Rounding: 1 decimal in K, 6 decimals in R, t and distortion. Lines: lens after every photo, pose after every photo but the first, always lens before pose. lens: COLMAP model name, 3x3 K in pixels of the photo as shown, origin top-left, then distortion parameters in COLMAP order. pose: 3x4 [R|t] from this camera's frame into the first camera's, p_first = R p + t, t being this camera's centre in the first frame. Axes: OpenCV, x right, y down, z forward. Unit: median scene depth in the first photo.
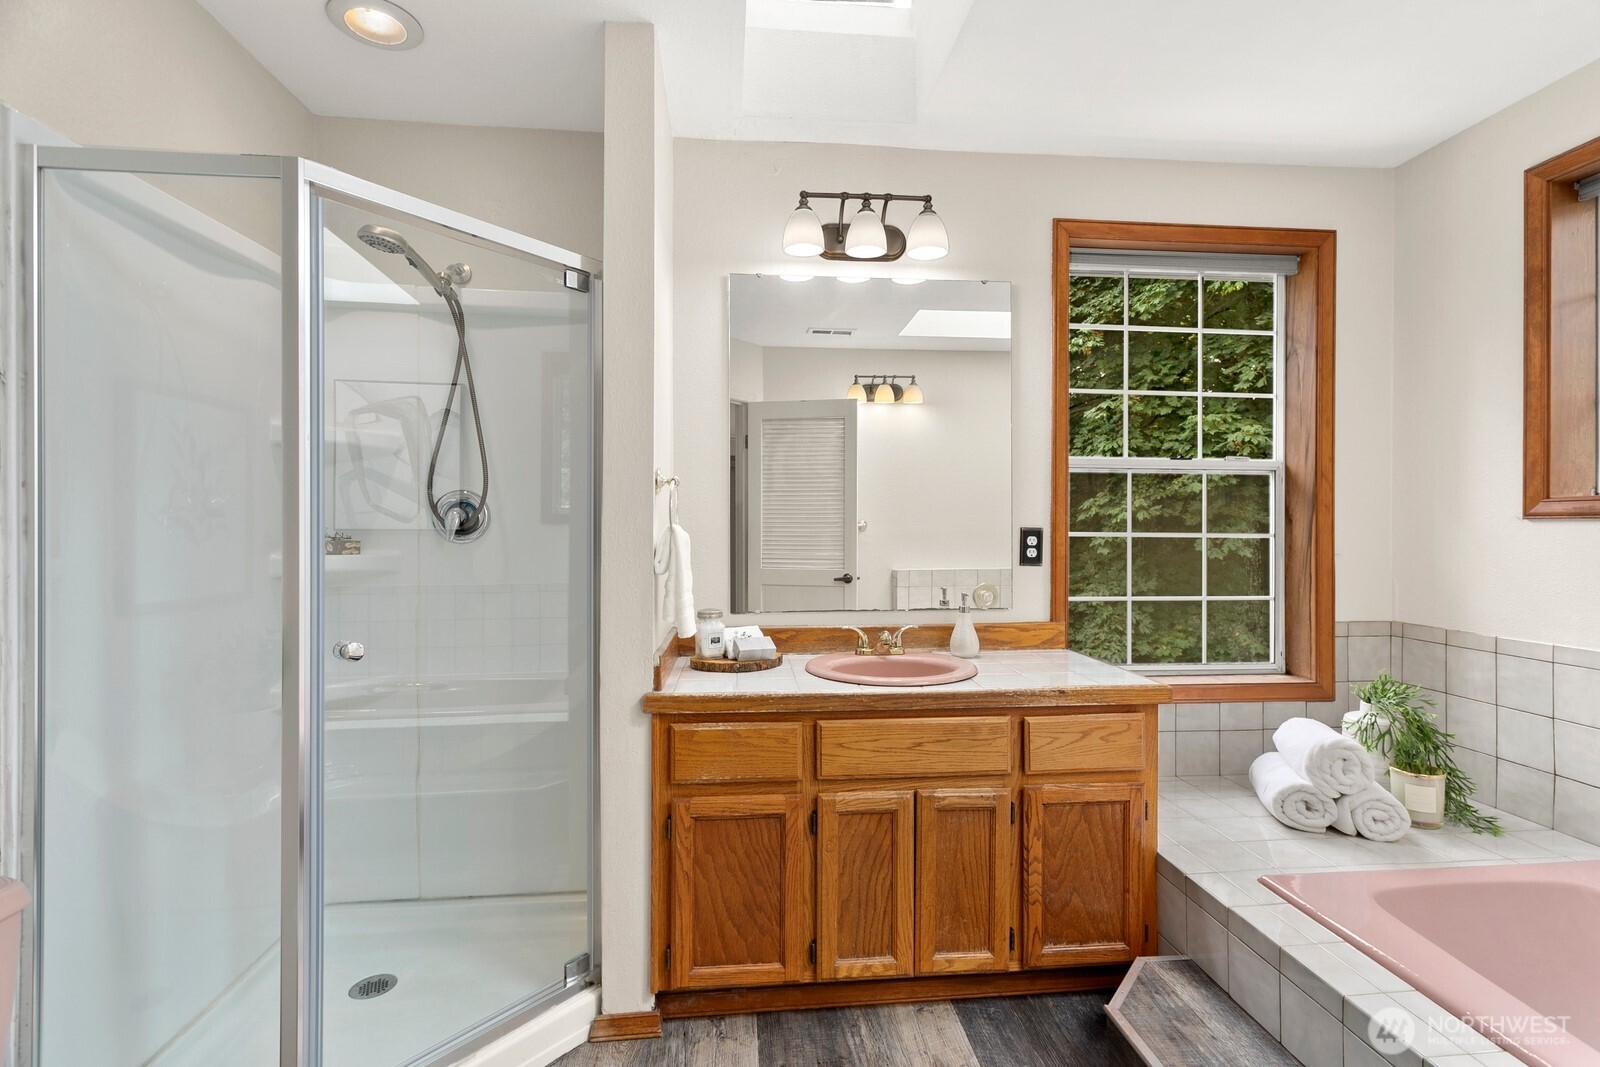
lens RADIAL K [[750.0, 0, 800.3], [0, 750.0, 530.4], [0, 0, 1]] dist [0.005310, 0.000475]
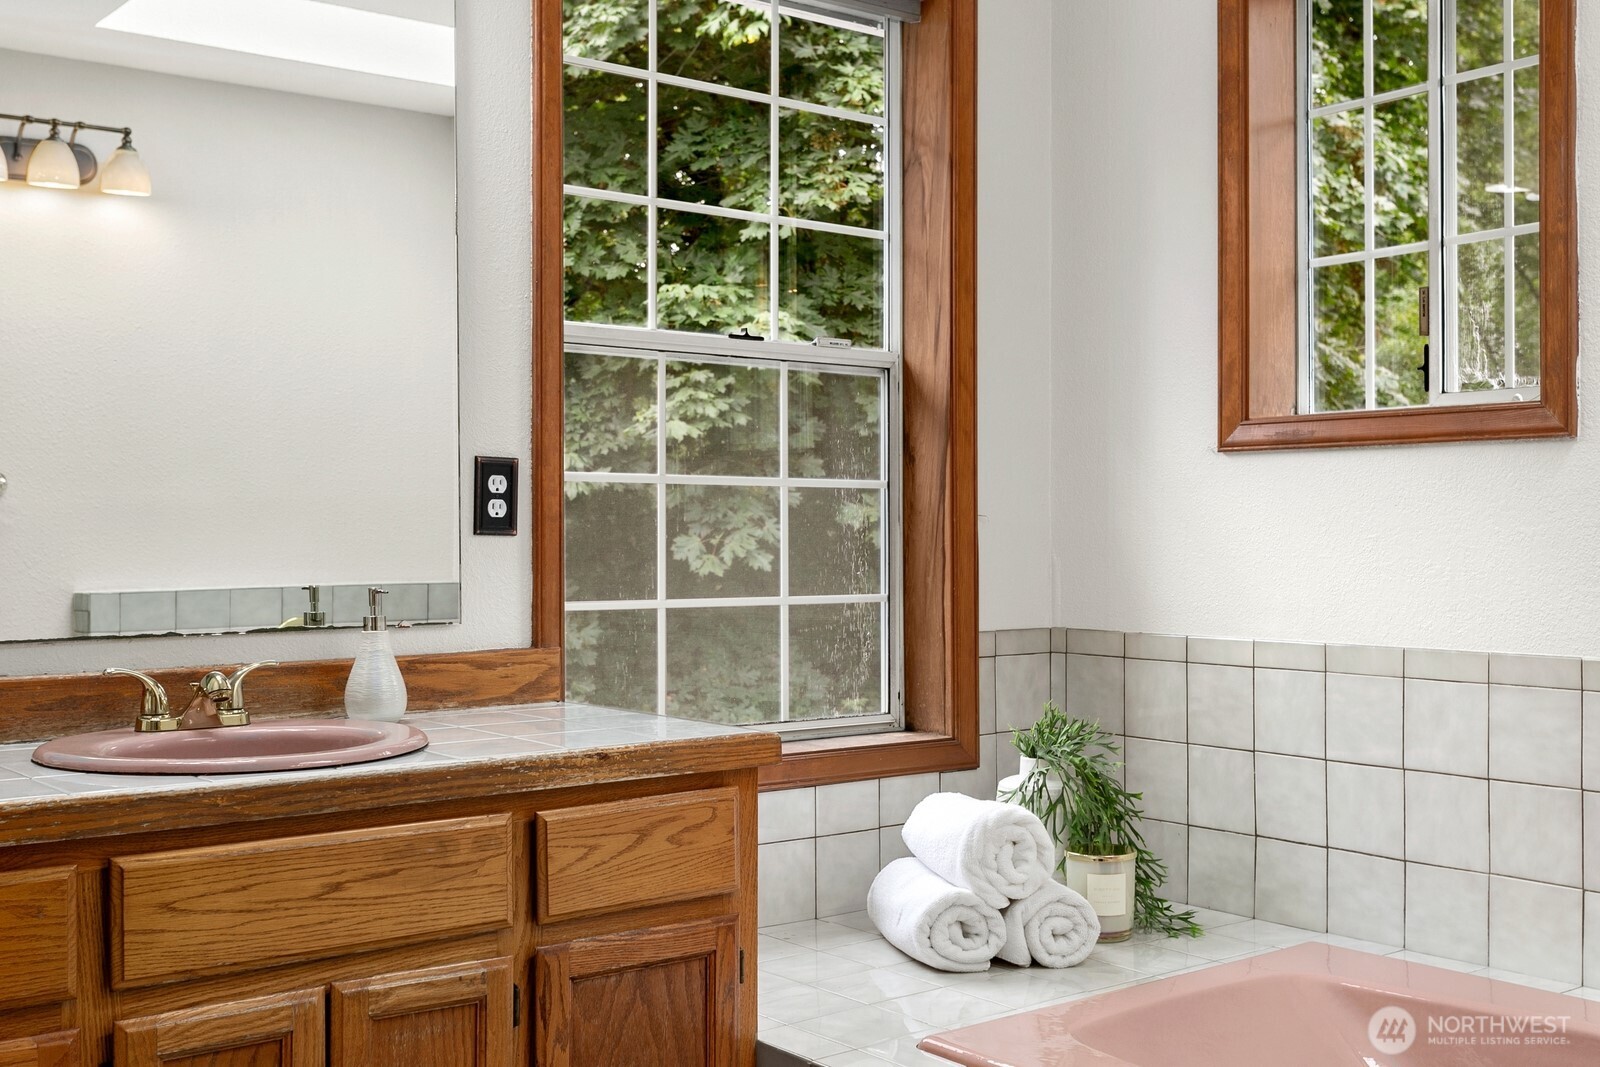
lens RADIAL K [[1758.7, 0, 799.7], [0, 1758.7, 532.8], [0, 0, 1]] dist [0.001279, 0.000000]
pose [[0.840333, -0.003423, 0.542060, -0.167374], [0.003890, 0.999992, 0.000285, 0.052464], [-0.542057, 0.001869, 0.840340, -0.079722]]
